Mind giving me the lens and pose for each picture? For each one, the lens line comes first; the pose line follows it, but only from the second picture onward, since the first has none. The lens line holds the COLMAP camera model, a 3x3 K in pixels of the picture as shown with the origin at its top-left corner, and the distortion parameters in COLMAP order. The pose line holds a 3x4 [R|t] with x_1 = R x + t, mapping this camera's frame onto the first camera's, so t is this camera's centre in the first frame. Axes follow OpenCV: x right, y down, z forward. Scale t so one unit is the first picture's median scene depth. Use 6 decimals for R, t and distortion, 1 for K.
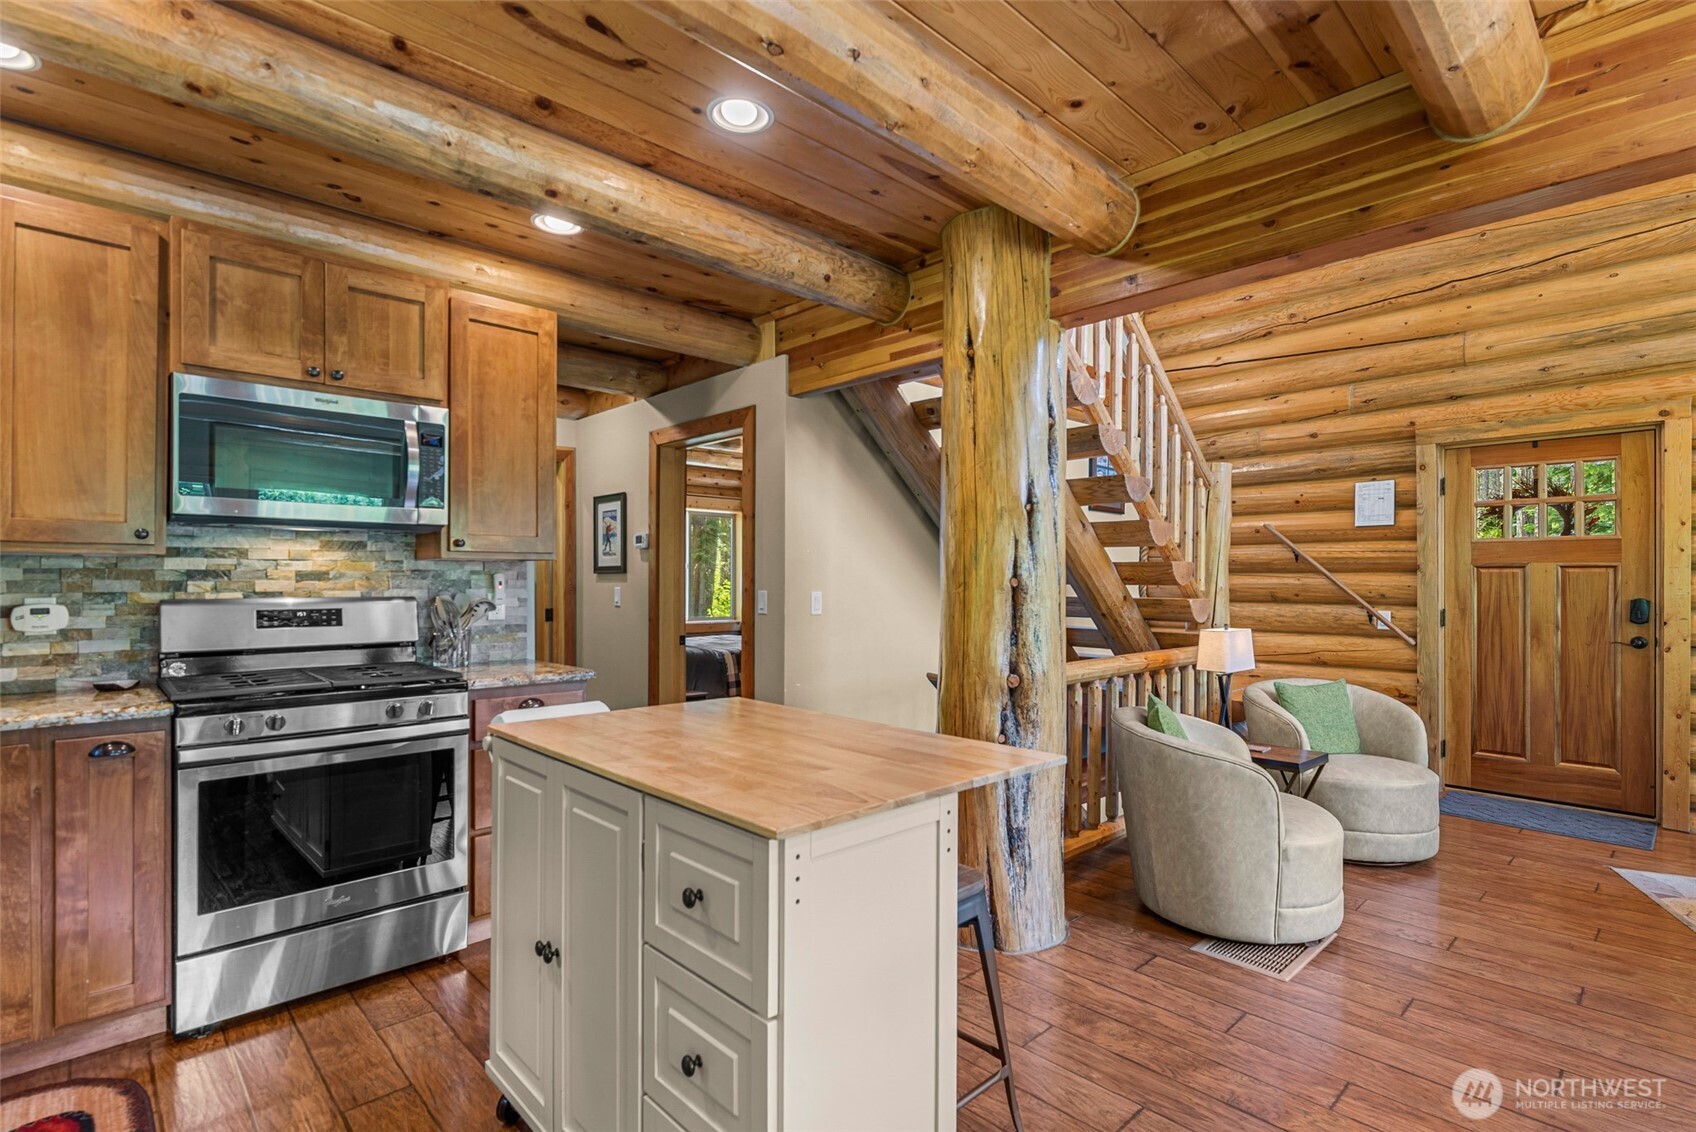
lens RADIAL K [[827.7, 0, 816.1], [0, 827.7, 573.6], [0, 0, 1]] dist [0.006748, -0.003480]
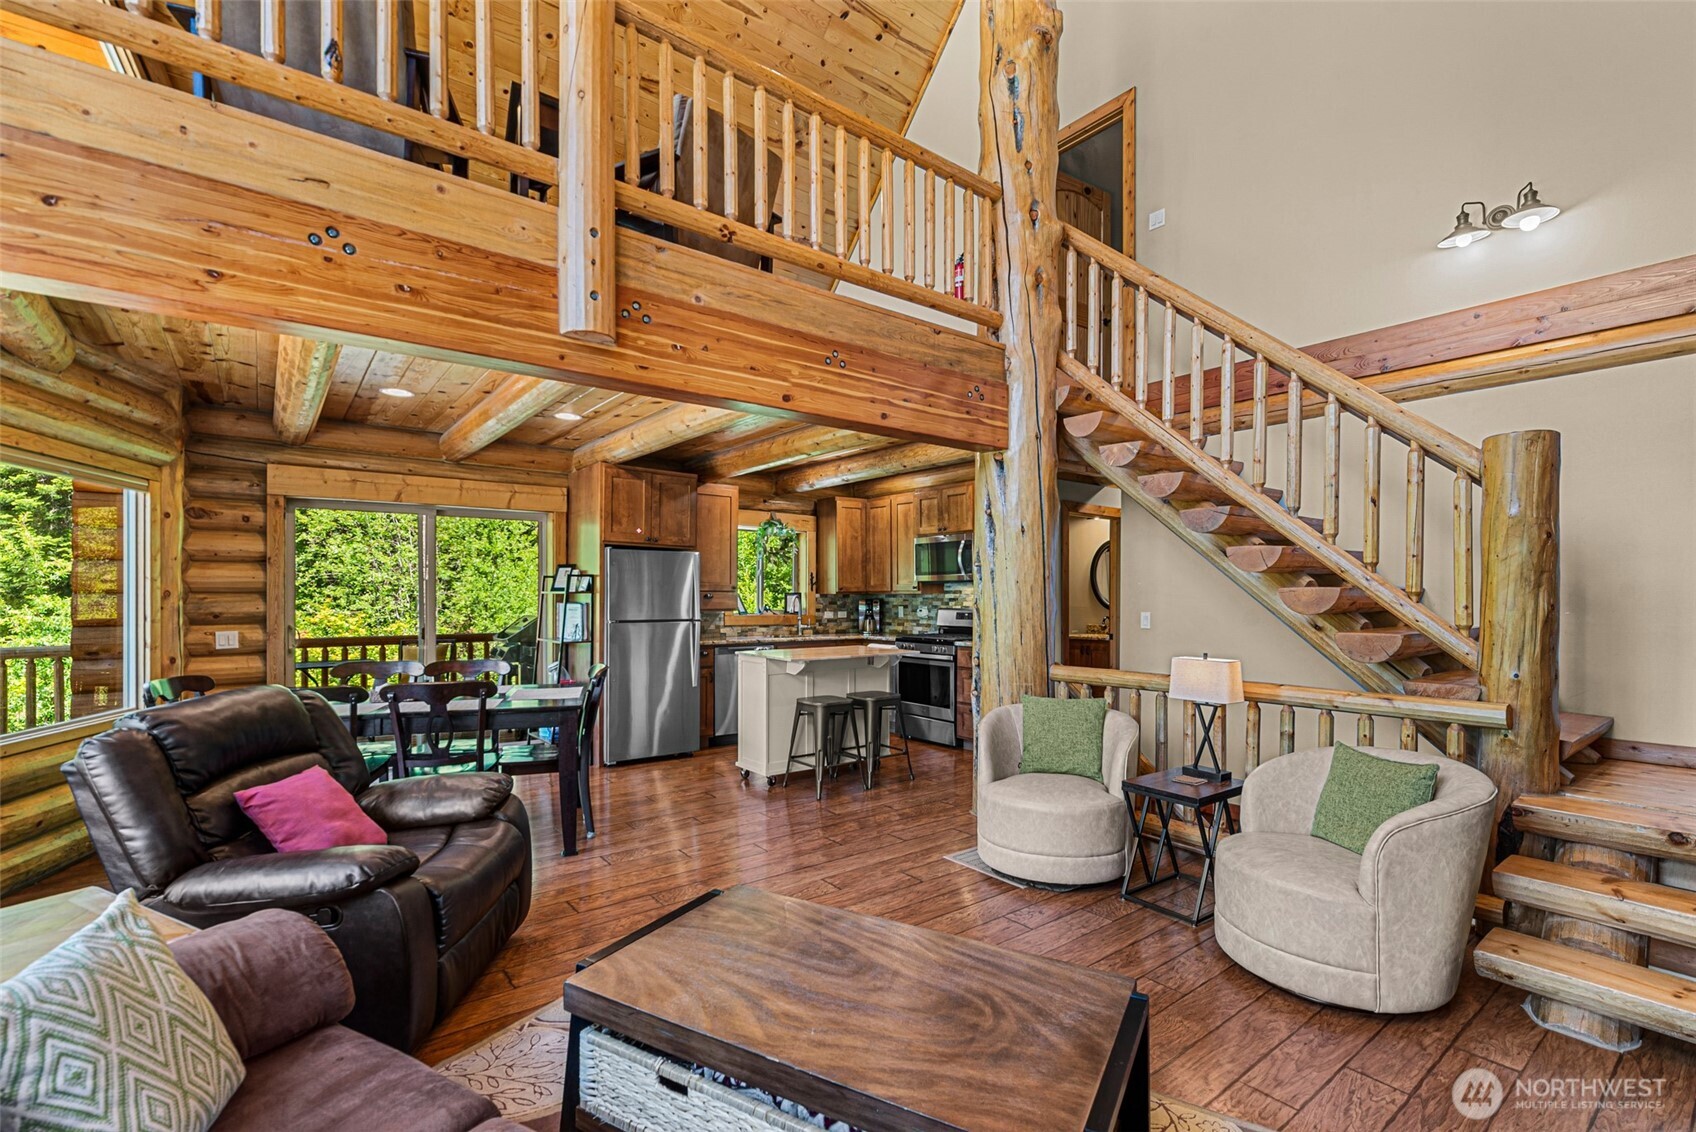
lens RADIAL K [[728.4, 0, 859.1], [0, 728.4, 577.0], [0, 0, 1]] dist [0.002359, -0.000832]
pose [[-0.065593, -0.023569, -0.997568, 1.660546], [0.005770, 0.999695, -0.023998, -0.017308], [0.997830, -0.007330, -0.065437, 0.776056]]
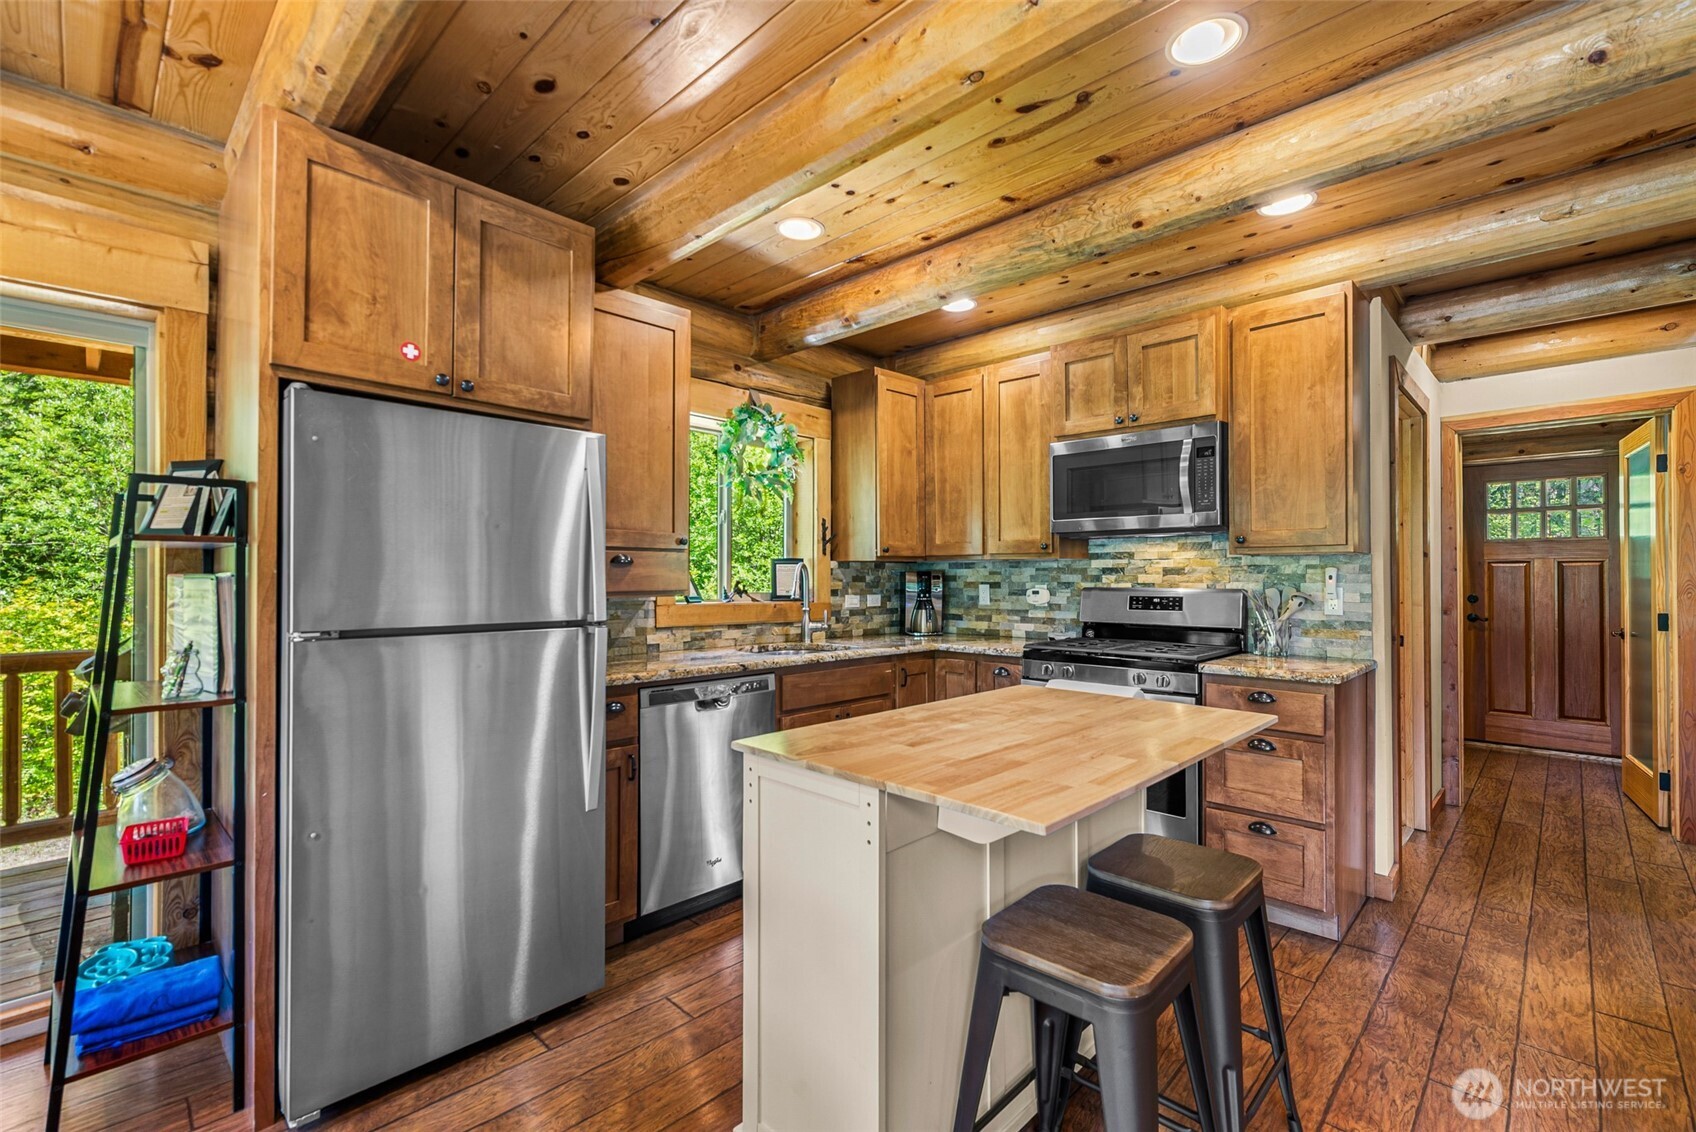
lens RADIAL K [[728.4, 0, 849.7], [0, 728.4, 573.3], [0, 0, 1]] dist [0.002359, -0.000832]
pose [[0.063723, -0.003587, -0.997961, 0.477414], [0.008187, 0.999962, -0.003071, 0.005346], [0.997934, -0.007974, 0.063750, 0.419716]]
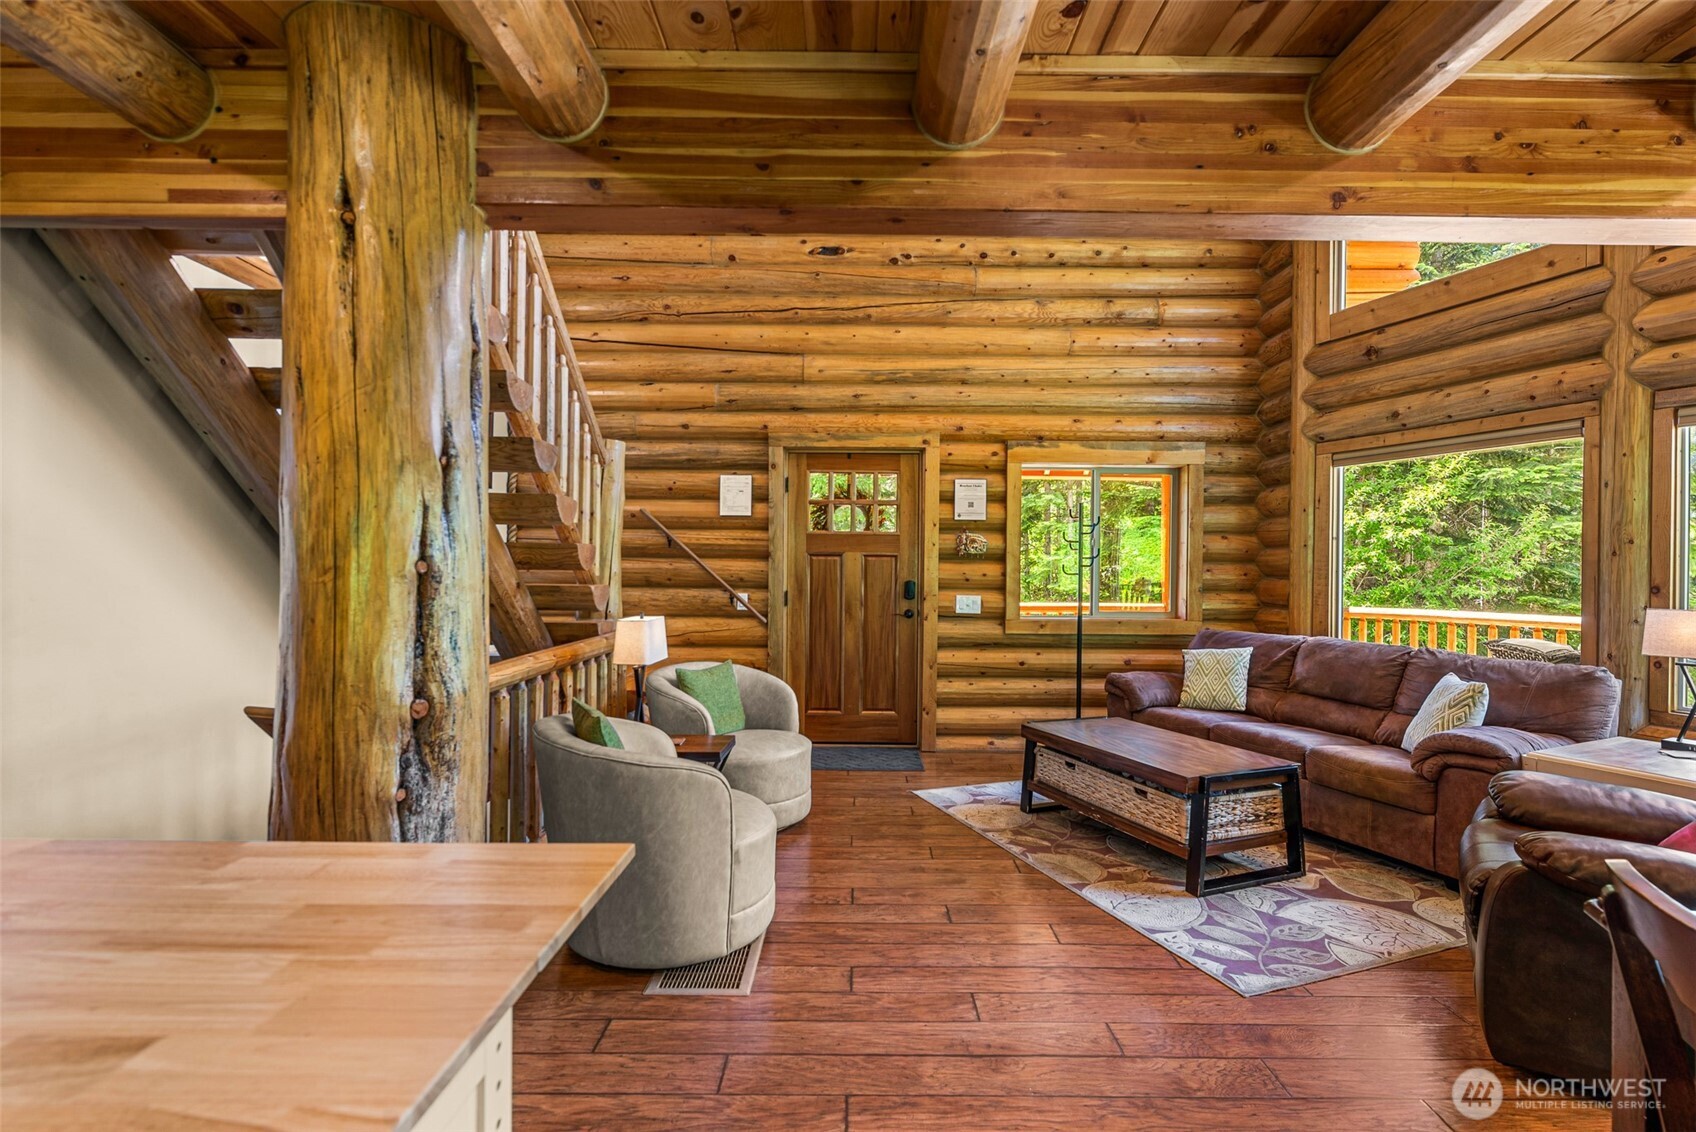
lens RADIAL K [[827.7, 0, 900.1], [0, 827.7, 569.9], [0, 0, 1]] dist [0.006748, -0.003480]
pose [[0.653854, 0.001010, 0.756620, -0.023986], [-0.012747, 0.999872, 0.009681, 0.001185], [-0.756513, -0.015974, 0.653783, 0.225746]]
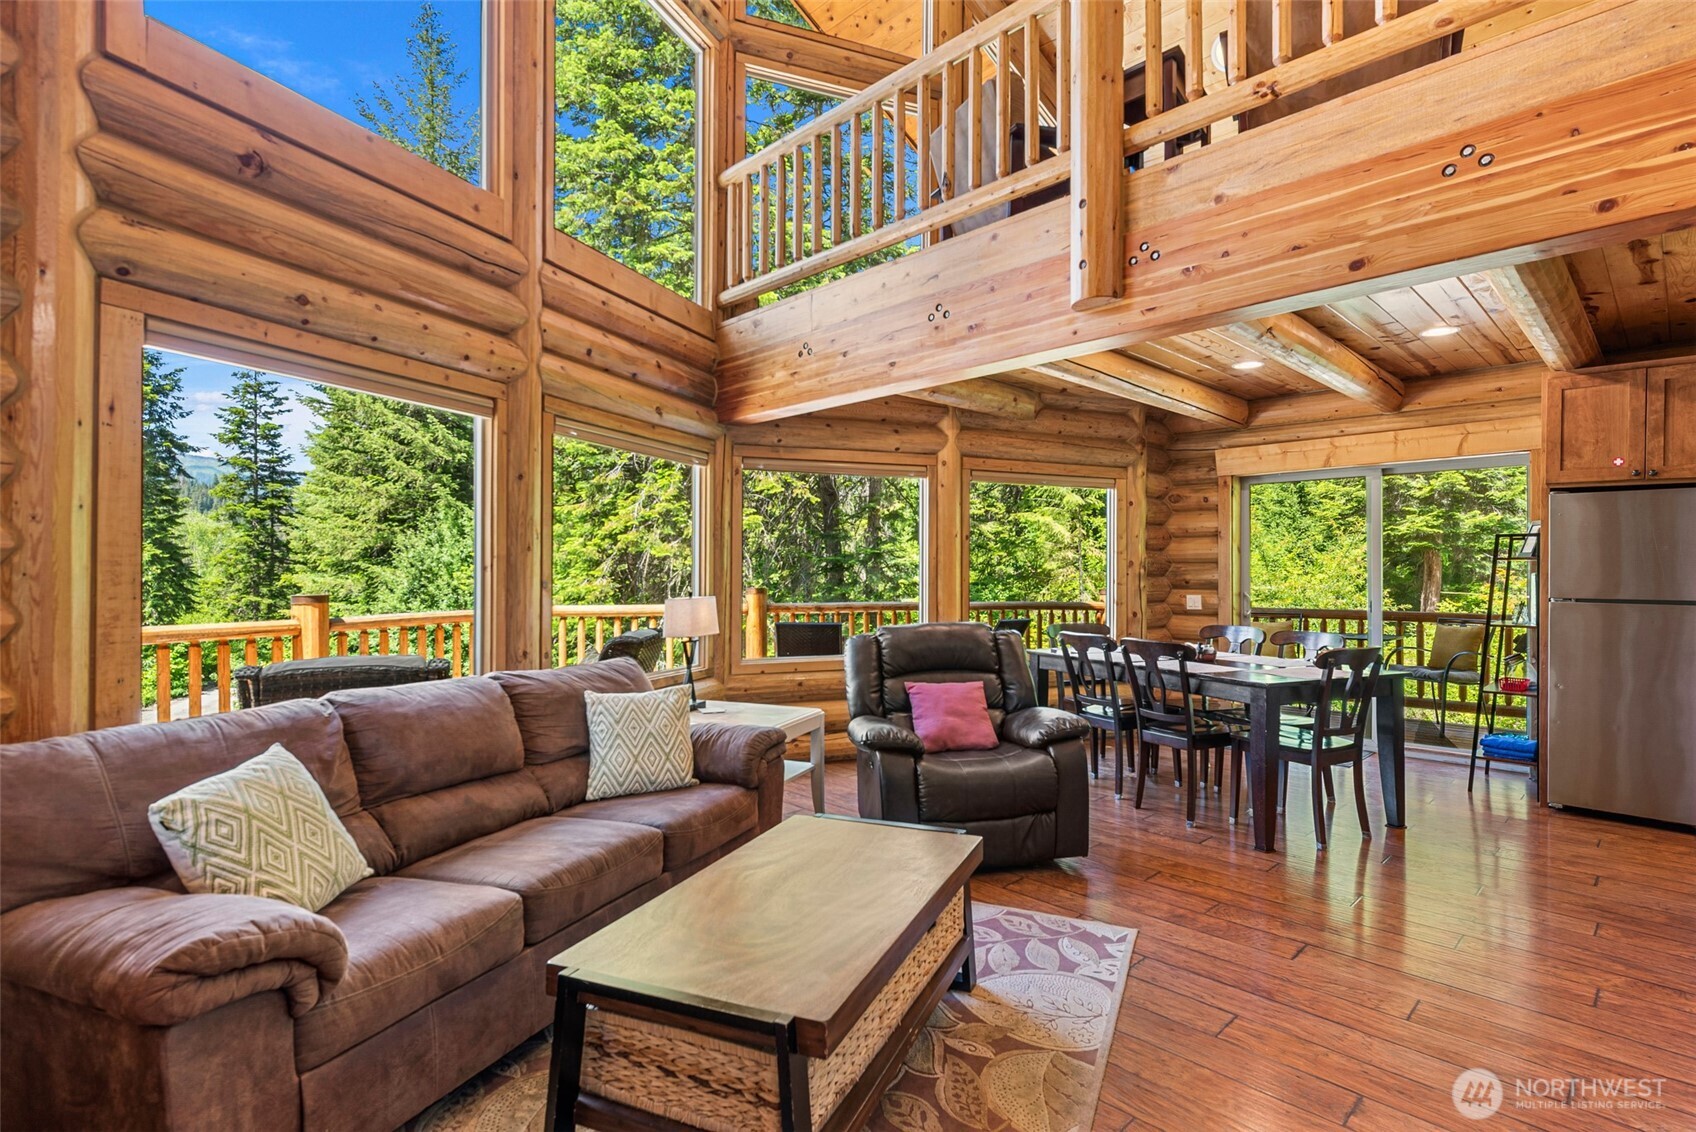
lens RADIAL K [[827.7, 0, 844.4], [0, 827.7, 556.7], [0, 0, 1]] dist [0.006748, -0.003480]
pose [[-0.999948, -0.004434, -0.009151, 1.121397], [-0.004219, 0.999720, -0.023296, 0.007788], [0.009252, -0.023256, -0.999687, 1.428195]]
